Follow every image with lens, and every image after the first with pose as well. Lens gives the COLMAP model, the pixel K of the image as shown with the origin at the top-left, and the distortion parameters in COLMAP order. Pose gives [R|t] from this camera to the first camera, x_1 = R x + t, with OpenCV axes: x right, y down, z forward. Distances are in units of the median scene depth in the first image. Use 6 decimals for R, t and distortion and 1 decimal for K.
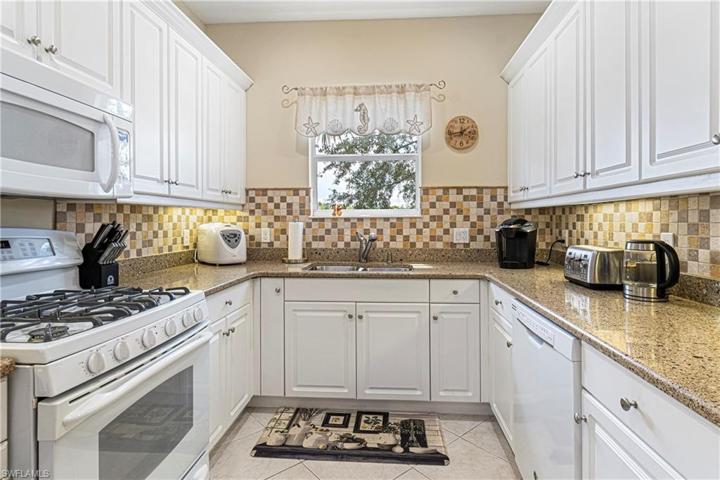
lens RADIAL K [[365.9, 0, 363.1], [0, 365.9, 224.5], [0, 0, 1]] dist [-0.001039, -0.001151]
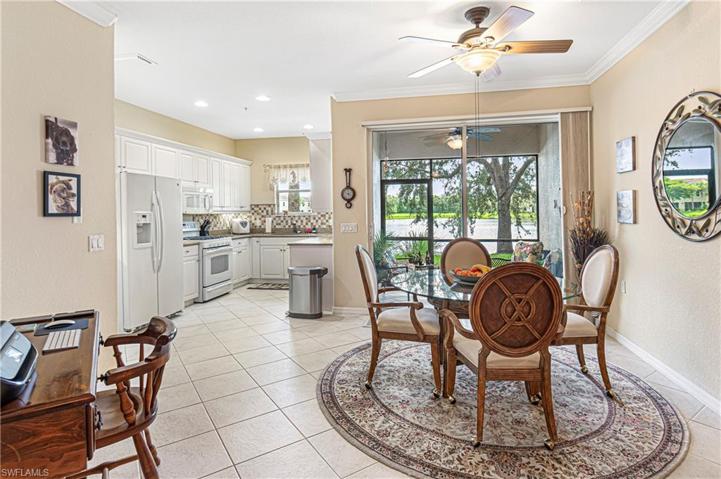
lens RADIAL K [[366.4, 0, 368.6], [0, 366.4, 212.1], [0, 0, 1]] dist [-0.001039, -0.001151]
pose [[0.995339, -0.012060, -0.095685, 0.785898], [0.011446, 0.999910, -0.006970, -0.020827], [0.095760, 0.005842, 0.995387, -1.542420]]
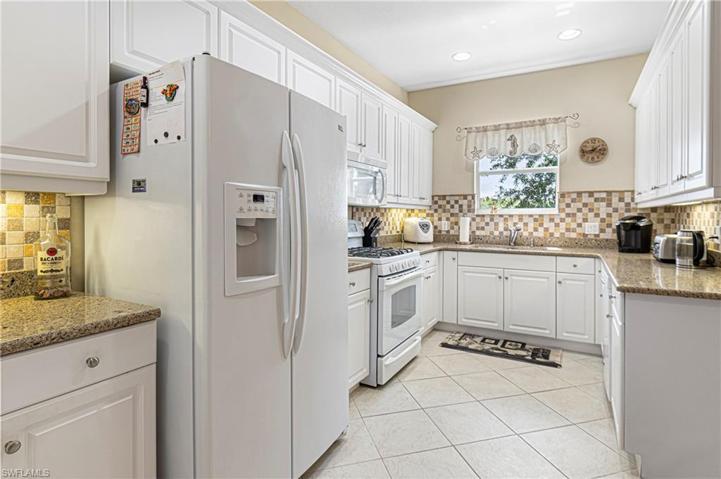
lens RADIAL K [[366.4, 0, 372.6], [0, 366.4, 219.2], [0, 0, 1]] dist [-0.001039, -0.001151]
pose [[0.912041, 0.008464, -0.410012, 0.091124], [-0.008555, 0.999962, 0.001612, 0.002116], [0.410010, 0.002037, 0.912079, -0.551762]]
